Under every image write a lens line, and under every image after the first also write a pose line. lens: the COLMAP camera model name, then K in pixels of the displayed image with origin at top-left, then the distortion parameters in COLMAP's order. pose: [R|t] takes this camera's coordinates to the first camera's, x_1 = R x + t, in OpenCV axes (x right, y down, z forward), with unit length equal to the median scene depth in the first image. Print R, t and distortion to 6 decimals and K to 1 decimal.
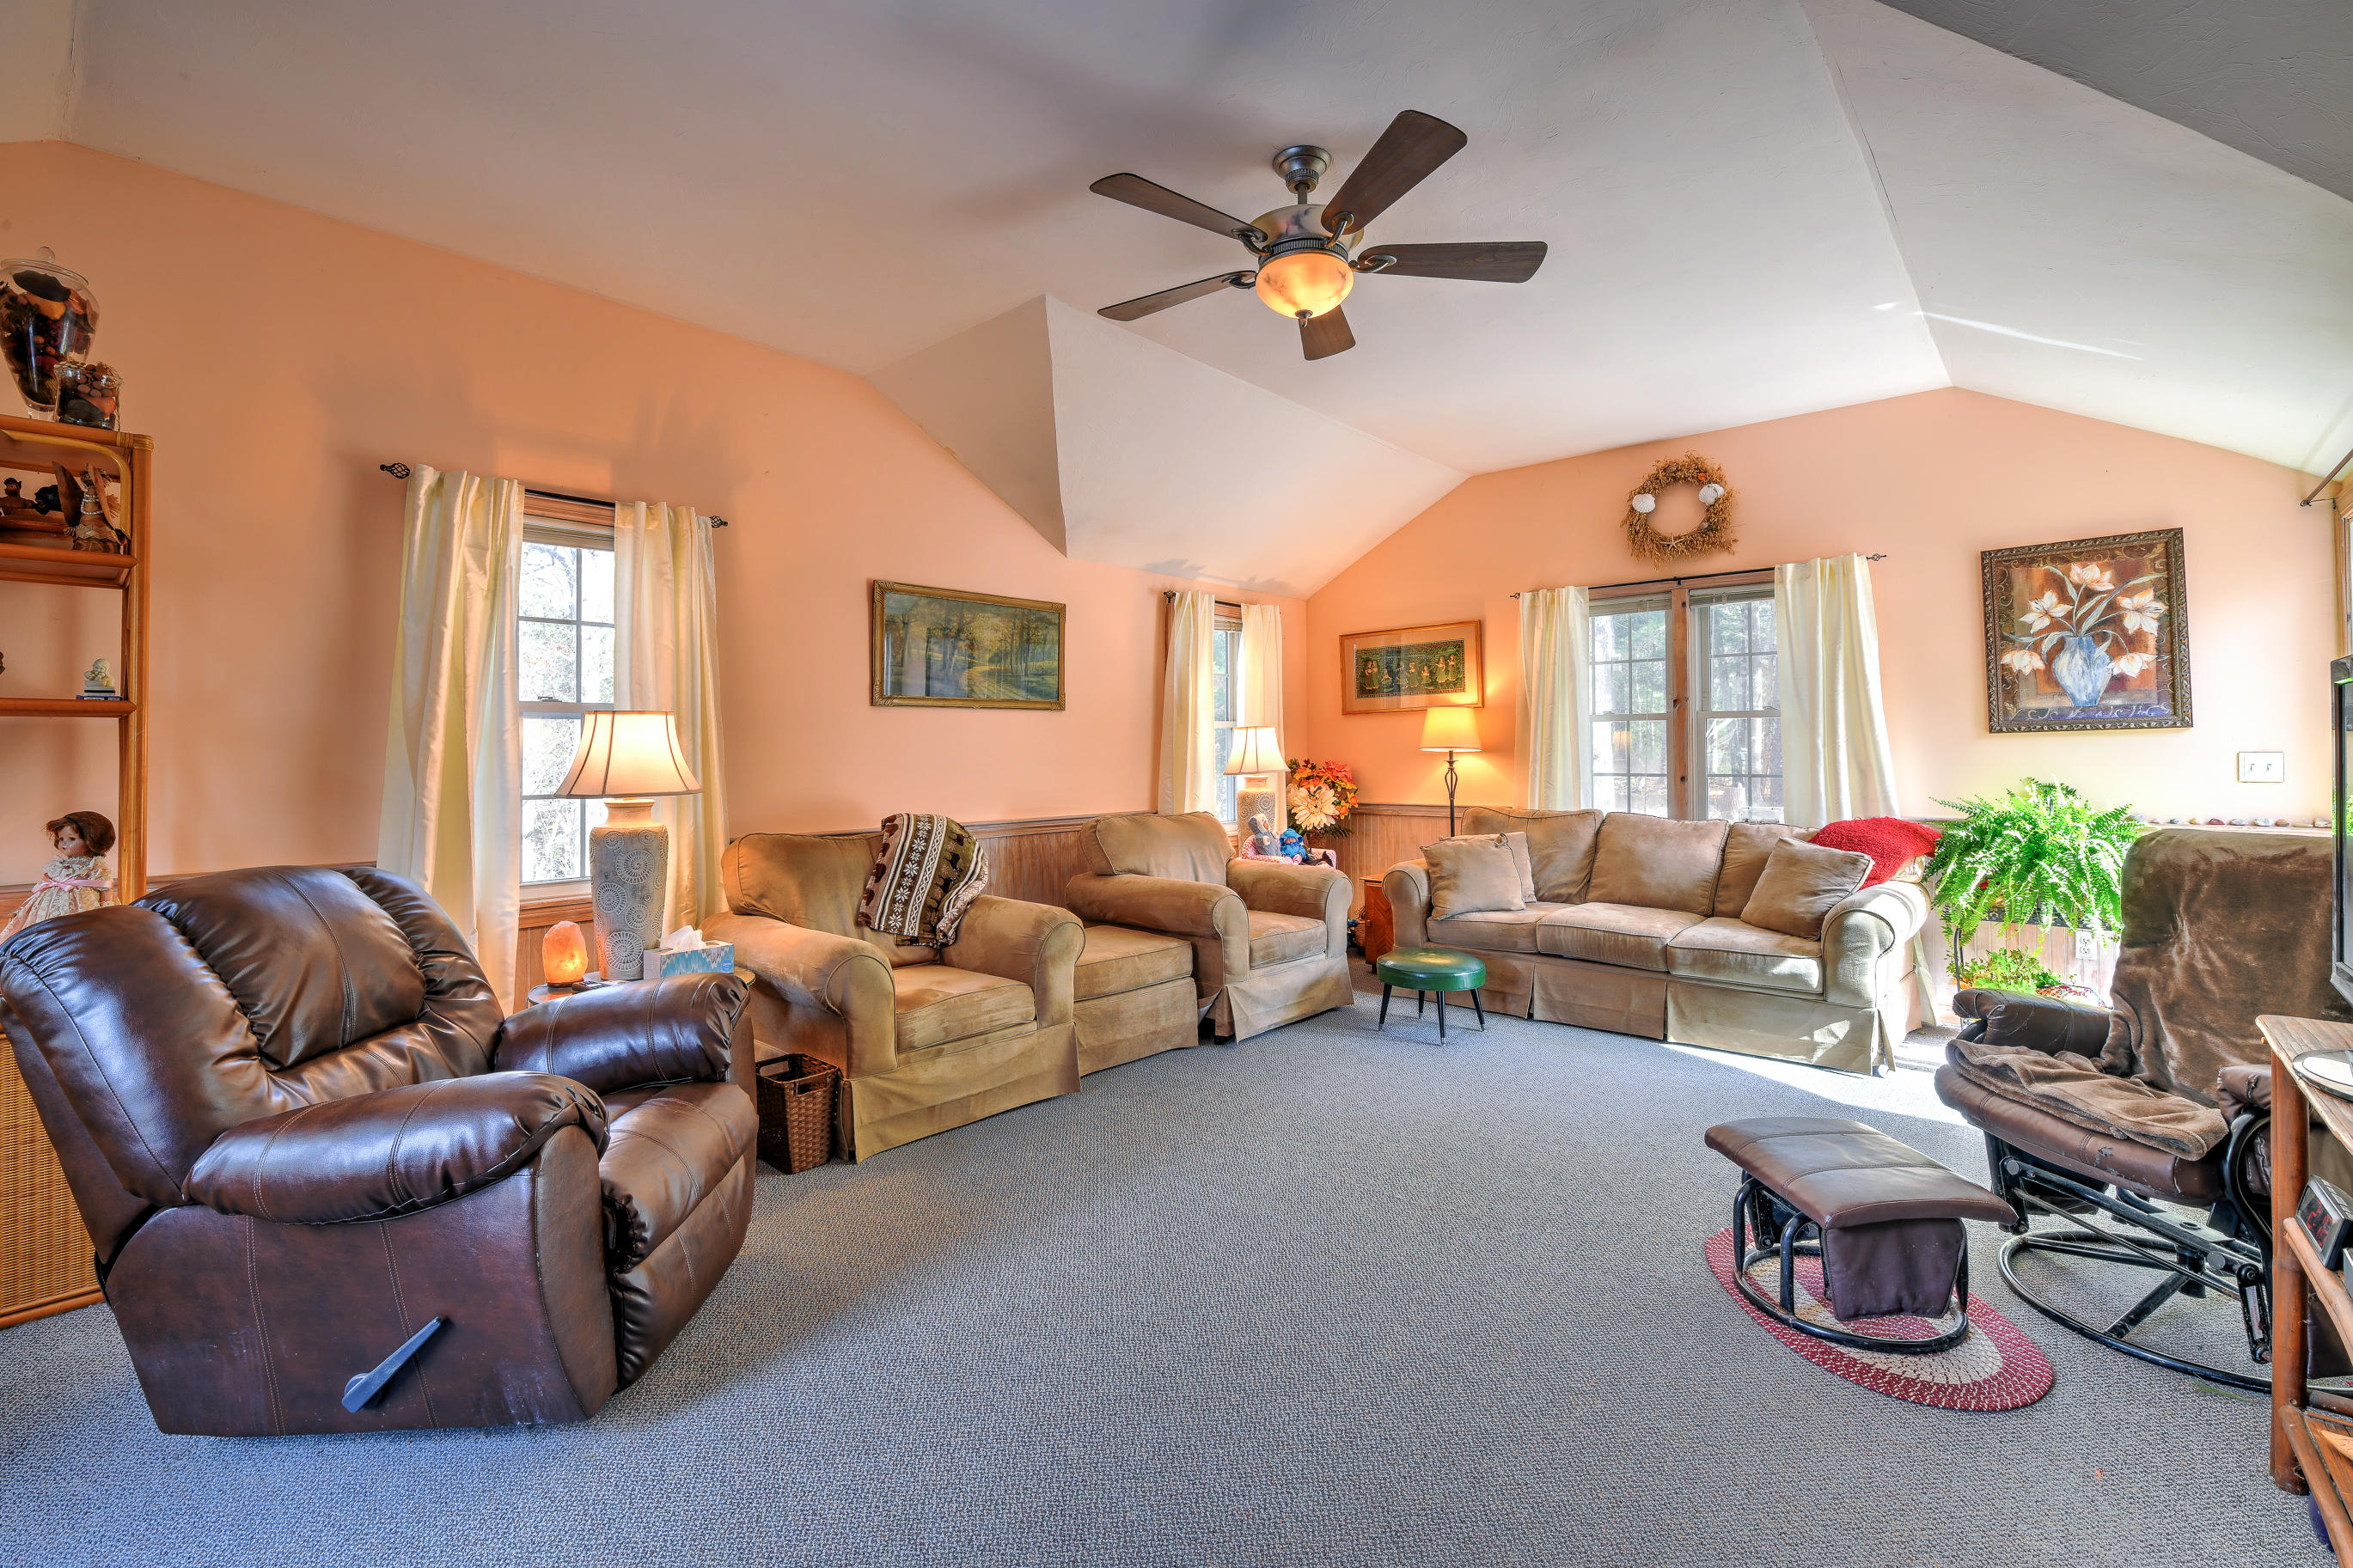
lens RADIAL K [[1048.4, 0, 1177.5], [0, 1048.4, 765.1], [0, 0, 1]] dist [-0.014705, 0.000828]
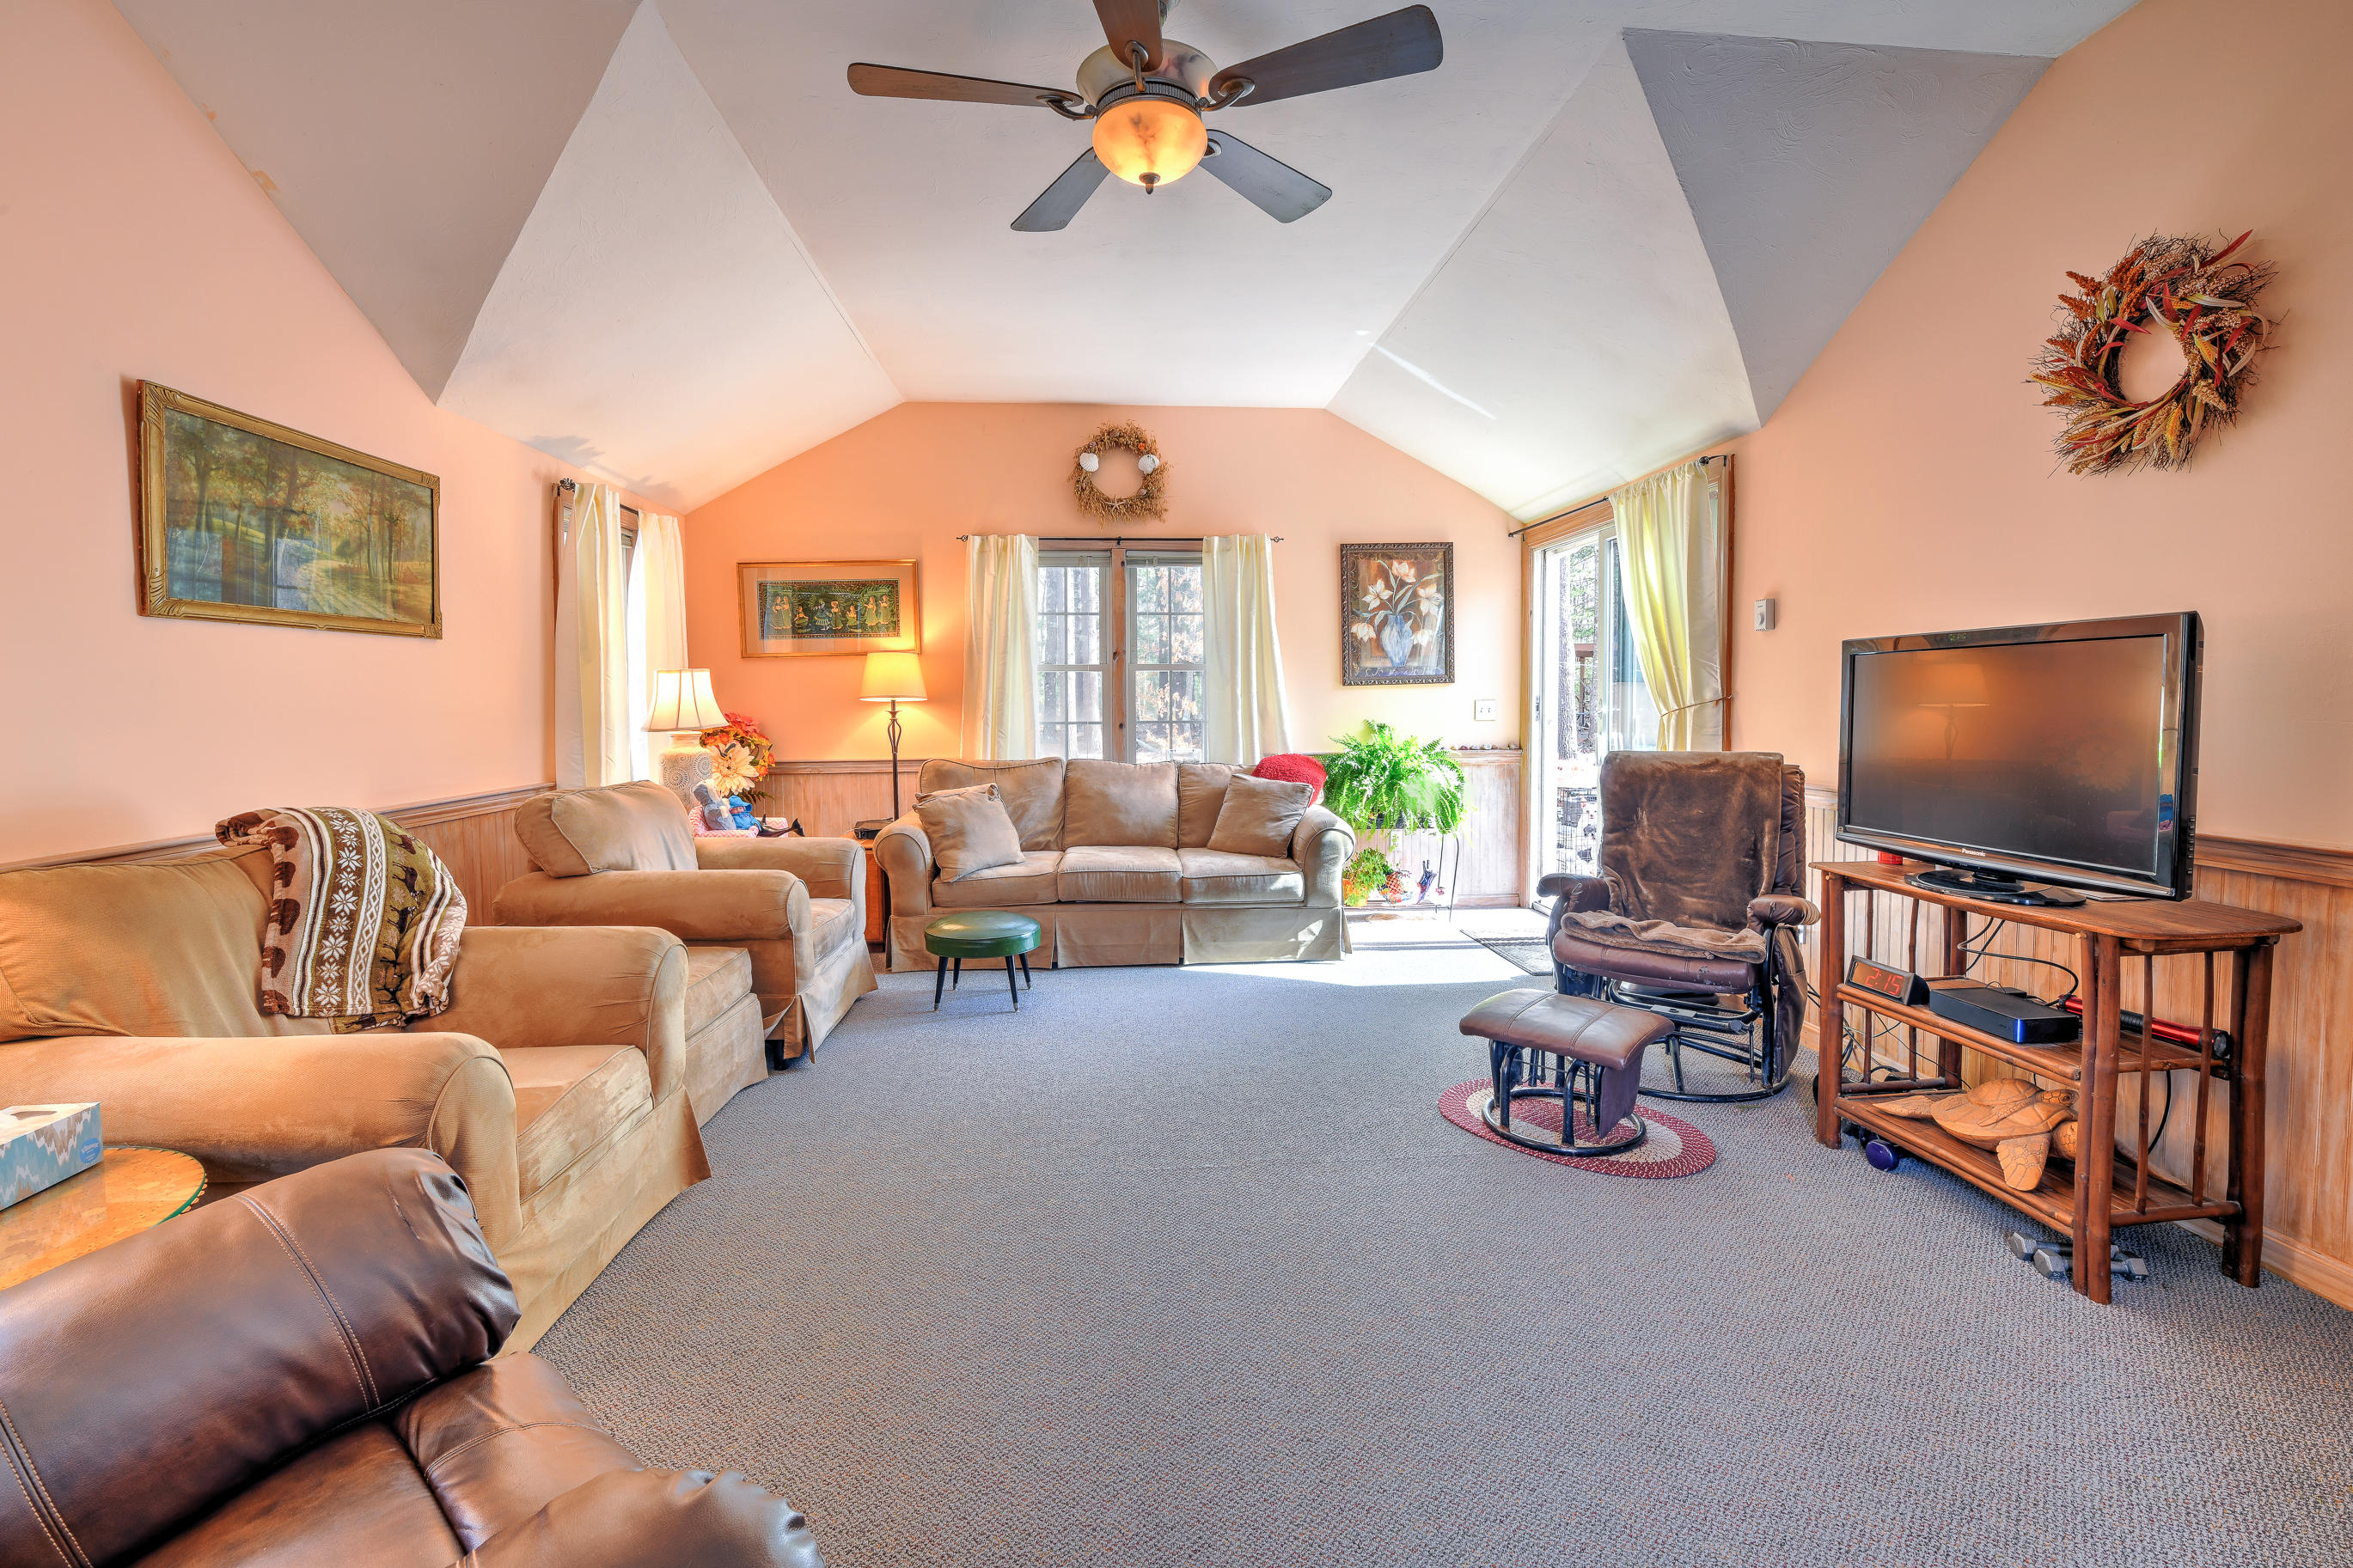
lens RADIAL K [[1048.4, 0, 1178.3], [0, 1048.4, 772.9], [0, 0, 1]] dist [-0.014705, 0.000828]
pose [[0.691407, -0.049700, 0.720754, -0.298683], [0.011786, 0.998274, 0.057530, 0.000080], [-0.722370, -0.031281, 0.690799, 0.232003]]
